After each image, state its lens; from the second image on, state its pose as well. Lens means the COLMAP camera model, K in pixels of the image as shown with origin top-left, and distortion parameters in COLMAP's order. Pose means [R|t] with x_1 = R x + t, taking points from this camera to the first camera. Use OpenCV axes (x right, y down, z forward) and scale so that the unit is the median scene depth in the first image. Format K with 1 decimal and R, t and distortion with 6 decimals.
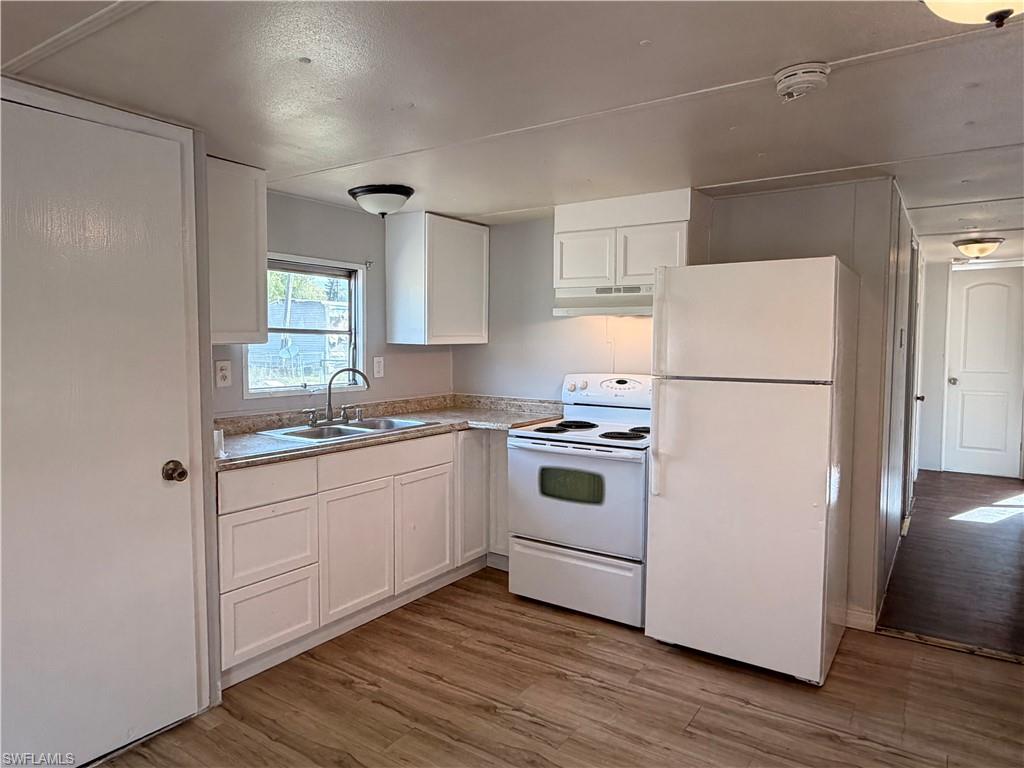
lens RADIAL K [[651.9, 0, 507.8], [0, 651.9, 383.9], [0, 0, 1]] dist [-0.005683, -0.002278]
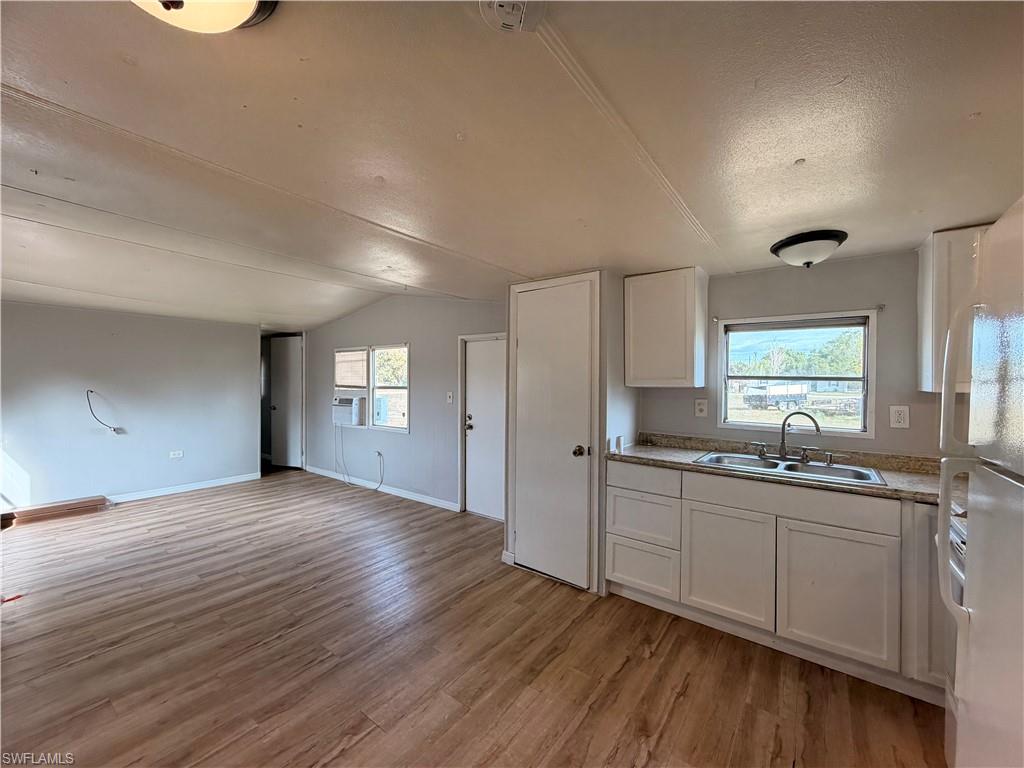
lens RADIAL K [[409.0, 0, 508.0], [0, 409.0, 383.0], [0, 0, 1]] dist [-0.007920, 0.000077]
pose [[-0.056549, -0.003976, -0.998392, 0.521317], [-0.079887, 0.996804, 0.000555, -0.037547], [0.995199, 0.079790, -0.056686, 0.625839]]
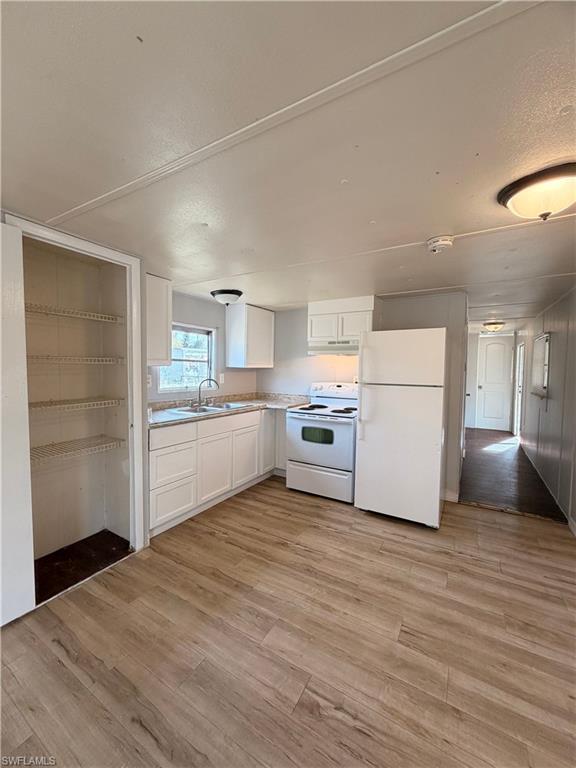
lens RADIAL K [[306.8, 0, 290.1], [0, 306.8, 383.5], [0, 0, 1]] dist [-0.007920, 0.000077]
pose [[0.997578, 0.005598, 0.069334, -0.064172], [-0.004507, 0.999864, -0.015883, 0.005773], [-0.069414, 0.015532, 0.997467, 0.022414]]
